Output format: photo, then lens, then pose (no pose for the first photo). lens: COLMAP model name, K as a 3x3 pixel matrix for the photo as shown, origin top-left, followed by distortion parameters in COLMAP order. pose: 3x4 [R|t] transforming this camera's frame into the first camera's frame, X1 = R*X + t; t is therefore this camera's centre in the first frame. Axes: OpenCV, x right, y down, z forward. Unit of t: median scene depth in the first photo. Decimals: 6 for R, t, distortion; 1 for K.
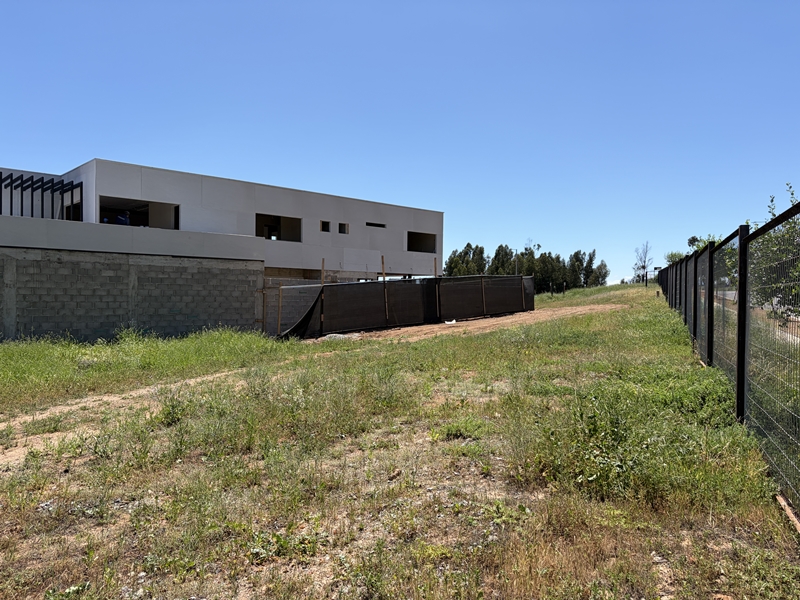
lens RADIAL K [[607.8, 0, 404.9], [0, 607.8, 299.6], [0, 0, 1]] dist [0.063305, -0.067170]
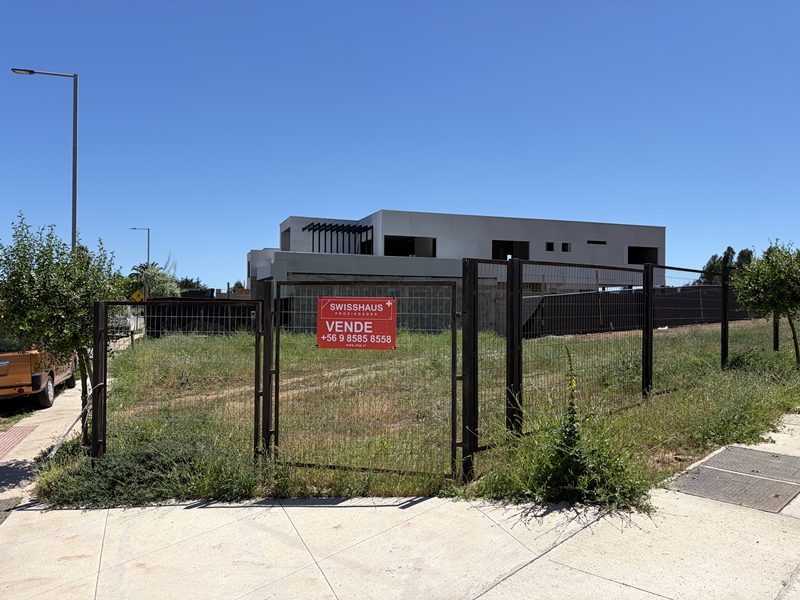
lens RADIAL K [[614.6, 0, 405.3], [0, 614.6, 302.9], [0, 0, 1]] dist [0.053705, -0.057002]
pose [[0.919362, -0.004053, -0.393391, 0.132588], [0.000236, 0.999952, -0.009751, 0.003269], [0.393412, 0.008872, 0.919319, -0.352391]]
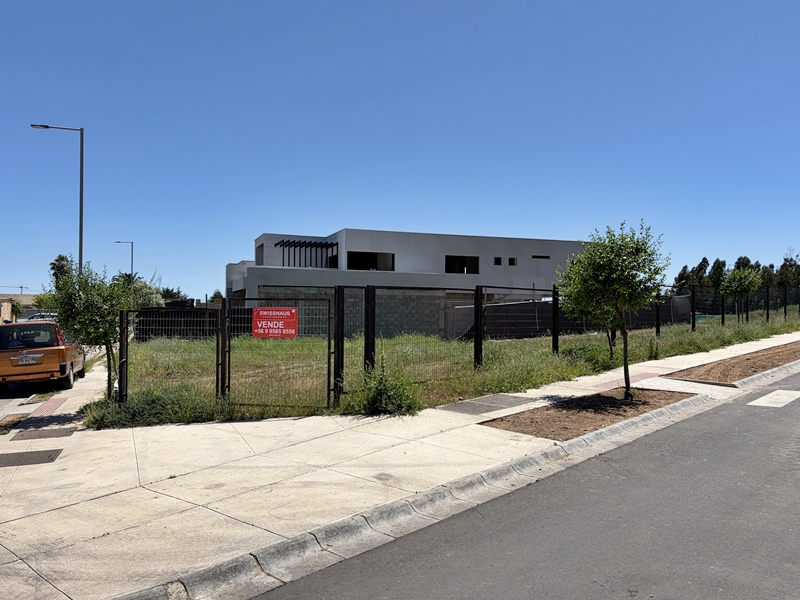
lens RADIAL K [[618.4, 0, 414.9], [0, 618.4, 310.6], [0, 0, 1]] dist [-0.005095, -0.001710]
pose [[0.935138, -0.006450, -0.354224, 0.283316], [0.002359, 0.999925, -0.011979, 0.006698], [0.354275, 0.010366, 0.935084, -0.526675]]
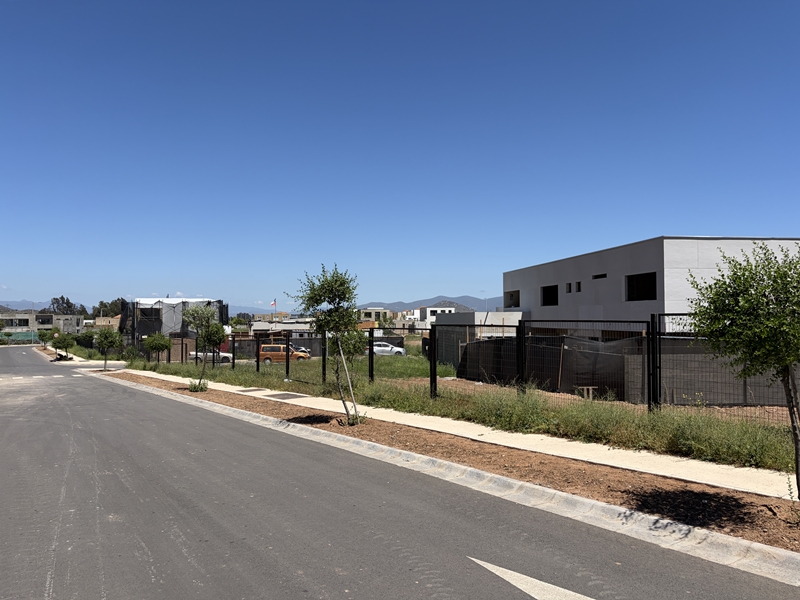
lens RADIAL K [[607.8, 0, 404.9], [0, 607.8, 299.6], [0, 0, 1]] dist [0.063305, -0.067170]
pose [[-0.588245, -0.025604, -0.808277, 1.428947], [0.000470, 0.999488, -0.032003, -0.103536], [0.808683, -0.019206, -0.587931, 2.205925]]
